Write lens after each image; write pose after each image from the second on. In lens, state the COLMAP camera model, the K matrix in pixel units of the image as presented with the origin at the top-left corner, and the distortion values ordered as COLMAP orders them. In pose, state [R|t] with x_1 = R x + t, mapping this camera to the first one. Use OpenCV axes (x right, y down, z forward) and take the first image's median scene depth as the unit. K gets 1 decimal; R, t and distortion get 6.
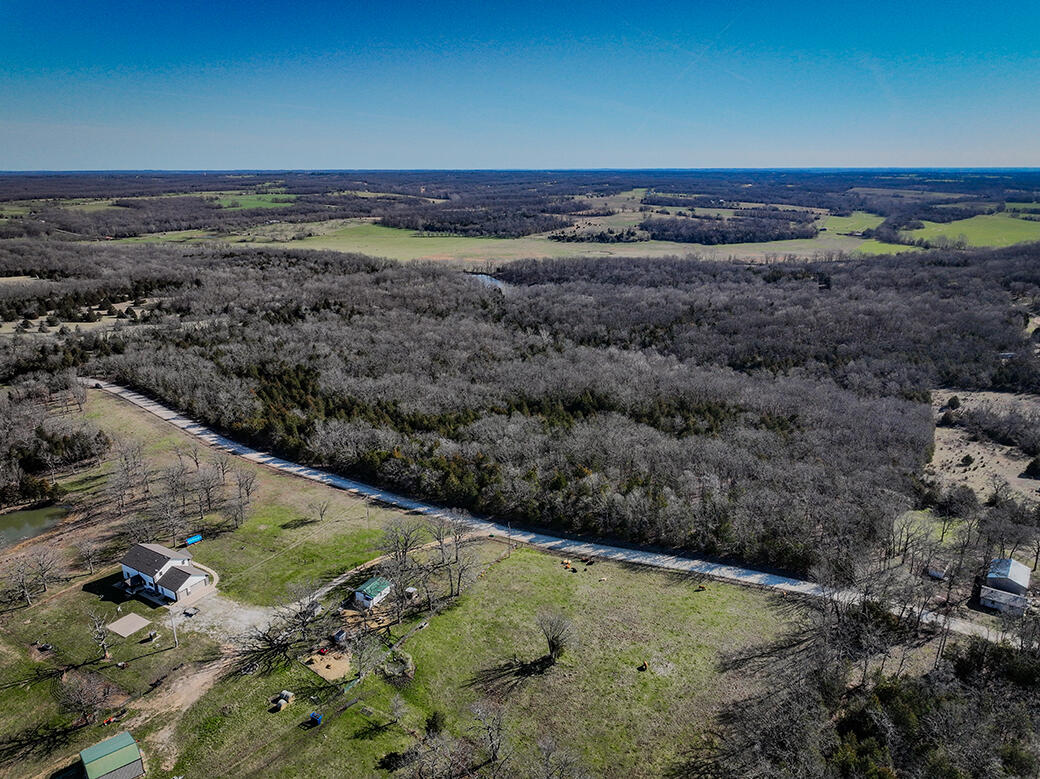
lens RADIAL K [[731.6, 0, 524.8], [0, 731.6, 391.7], [0, 0, 1]] dist [0.004582, -0.005181]
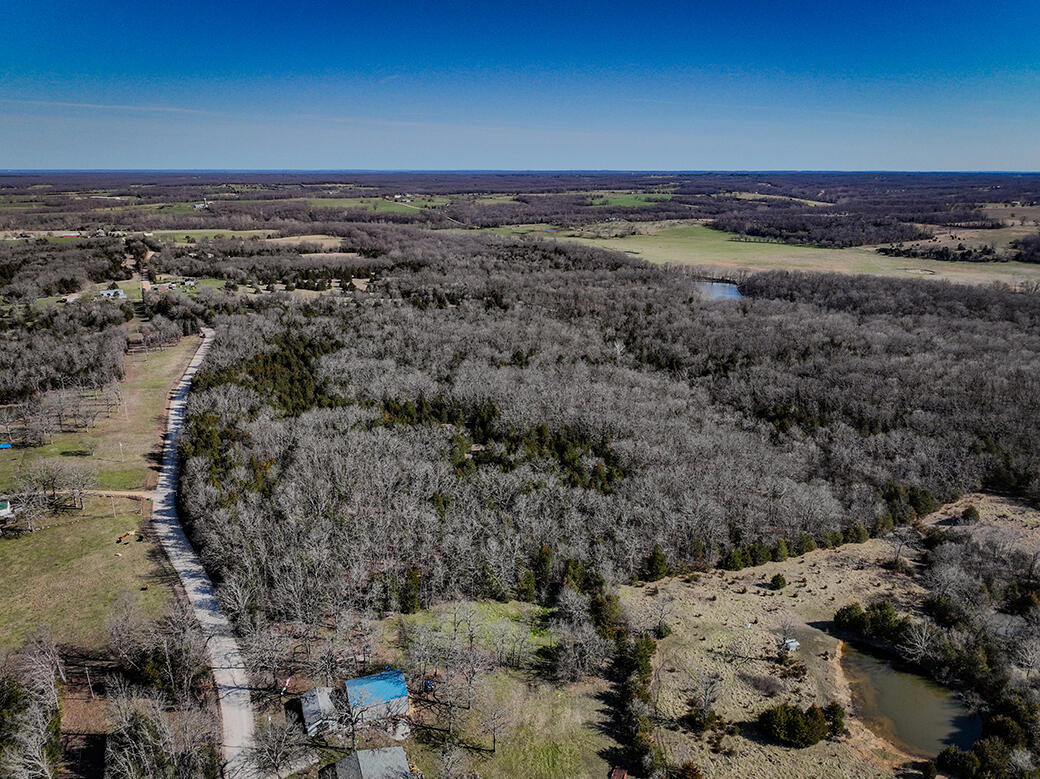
lens RADIAL K [[731.6, 0, 525.0], [0, 731.6, 389.5], [0, 0, 1]] dist [0.004582, -0.005181]
pose [[0.838722, 0.161483, -0.520066, 0.172503], [-0.163500, 0.985633, 0.042365, -0.018662], [0.519436, 0.049498, 0.853075, 0.060492]]
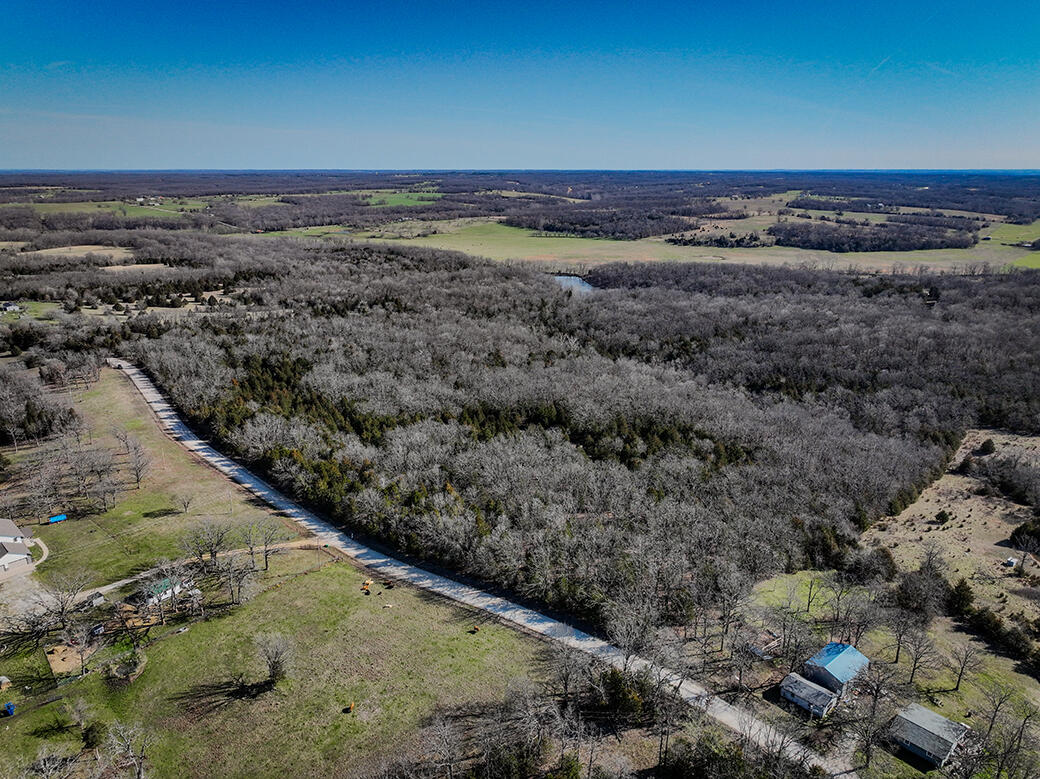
lens RADIAL K [[731.6, 0, 524.8], [0, 731.6, 390.6], [0, 0, 1]] dist [0.004582, -0.005181]
pose [[0.975849, 0.066408, -0.208108, 0.070632], [-0.066770, 0.997754, 0.005290, -0.005619], [0.207992, 0.008733, 0.978092, 0.017936]]
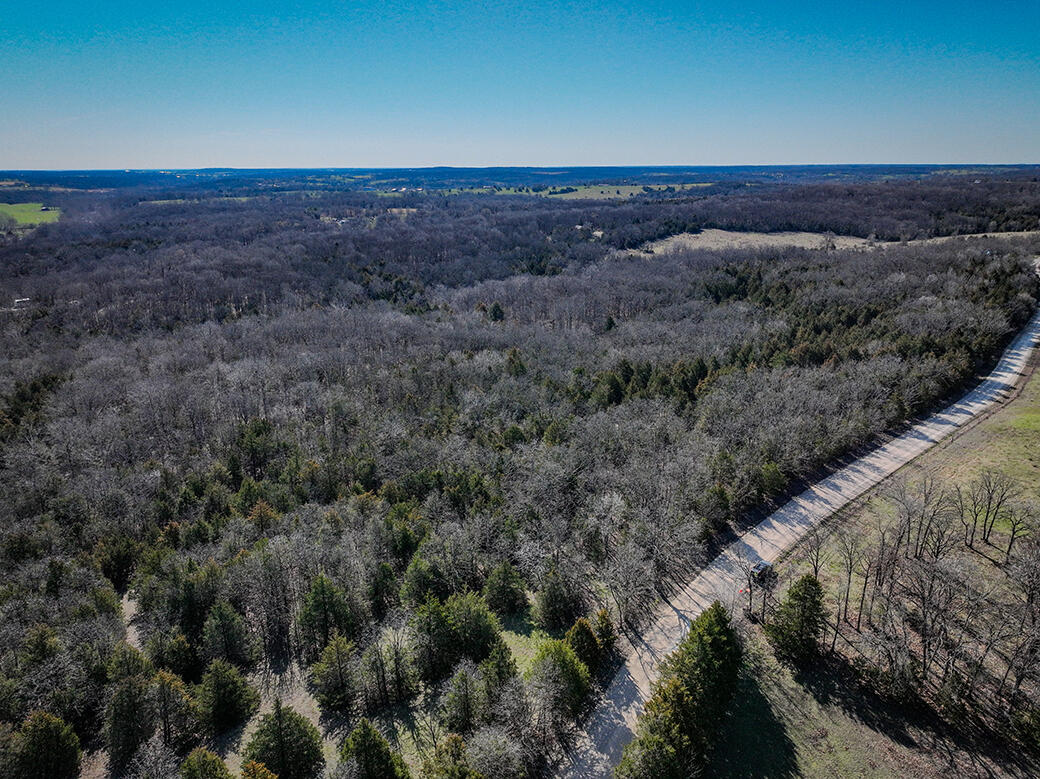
lens RADIAL K [[731.6, 0, 524.9], [0, 731.6, 385.5], [0, 0, 1]] dist [0.004582, -0.005181]
pose [[0.087139, -0.284218, 0.954792, -0.252787], [0.297653, 0.922083, 0.247316, -0.051185], [-0.950689, 0.262646, 0.164948, 0.307283]]
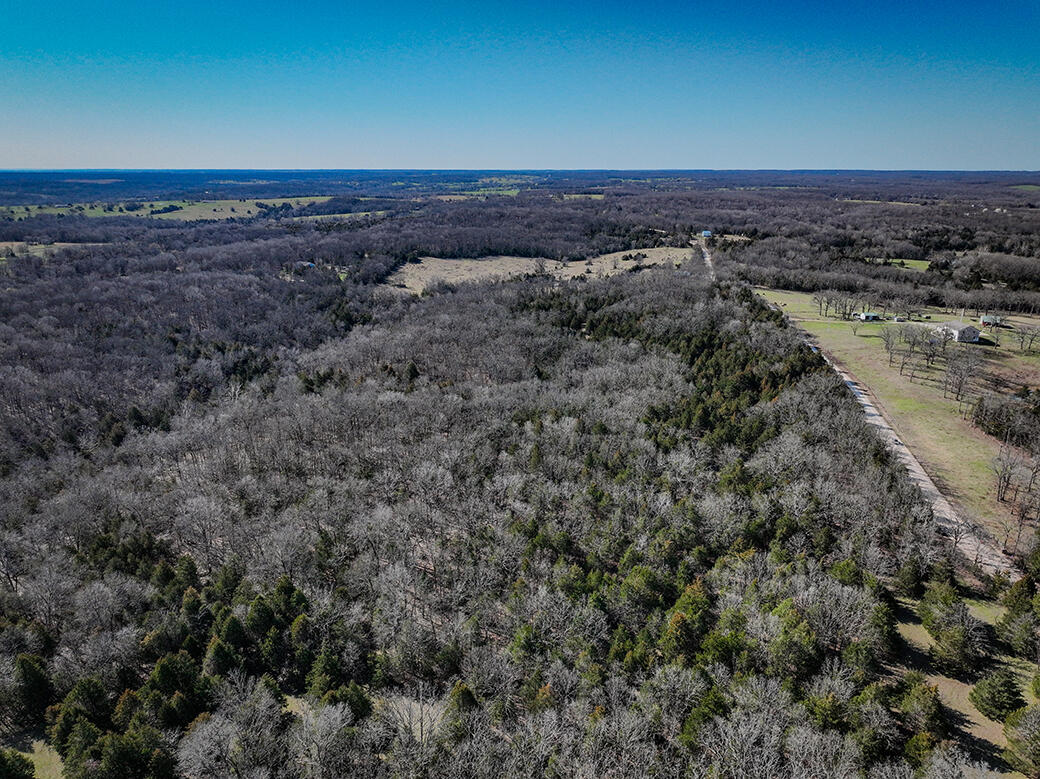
lens RADIAL K [[731.6, 0, 523.2], [0, 731.6, 391.5], [0, 0, 1]] dist [0.004582, -0.005181]
pose [[-0.472455, -0.256118, 0.843321, -0.248642], [0.259780, 0.873870, 0.410933, -0.108533], [-0.842200, 0.413225, -0.346330, 0.414721]]
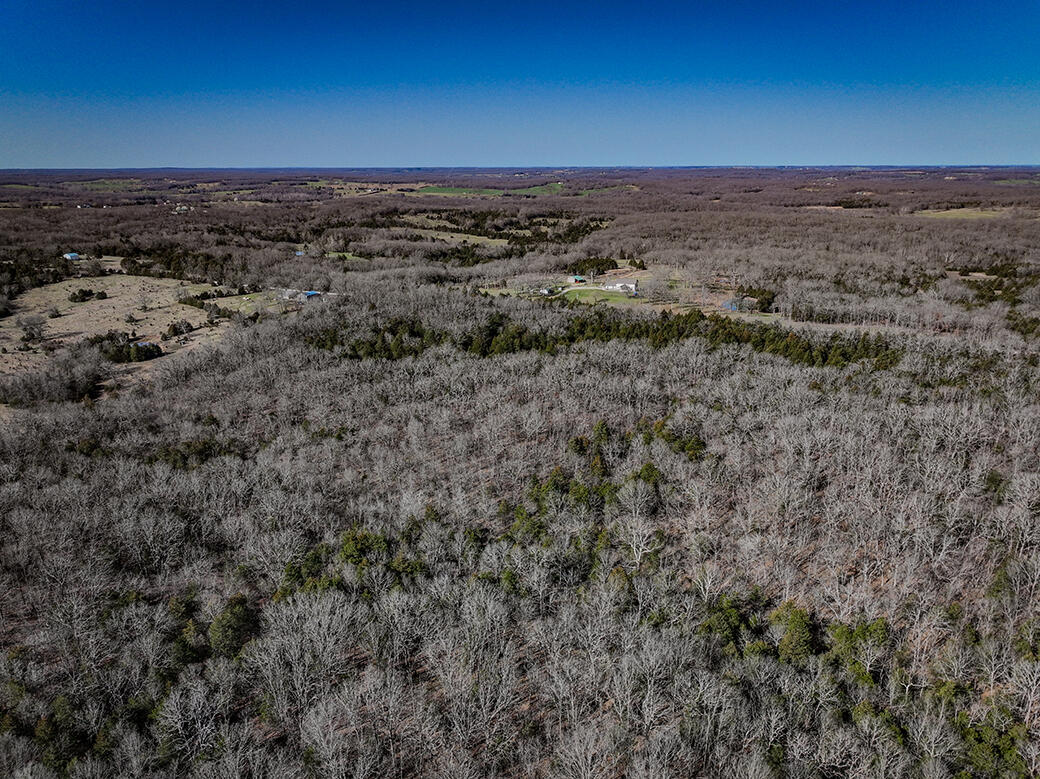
lens RADIAL K [[731.6, 0, 526.3], [0, 731.6, 384.1], [0, 0, 1]] dist [0.004582, -0.005181]
pose [[-0.979769, 0.063754, -0.189704, 0.062061], [-0.052852, 0.831823, 0.552519, -0.145932], [0.193025, 0.551368, -0.811625, 0.517856]]
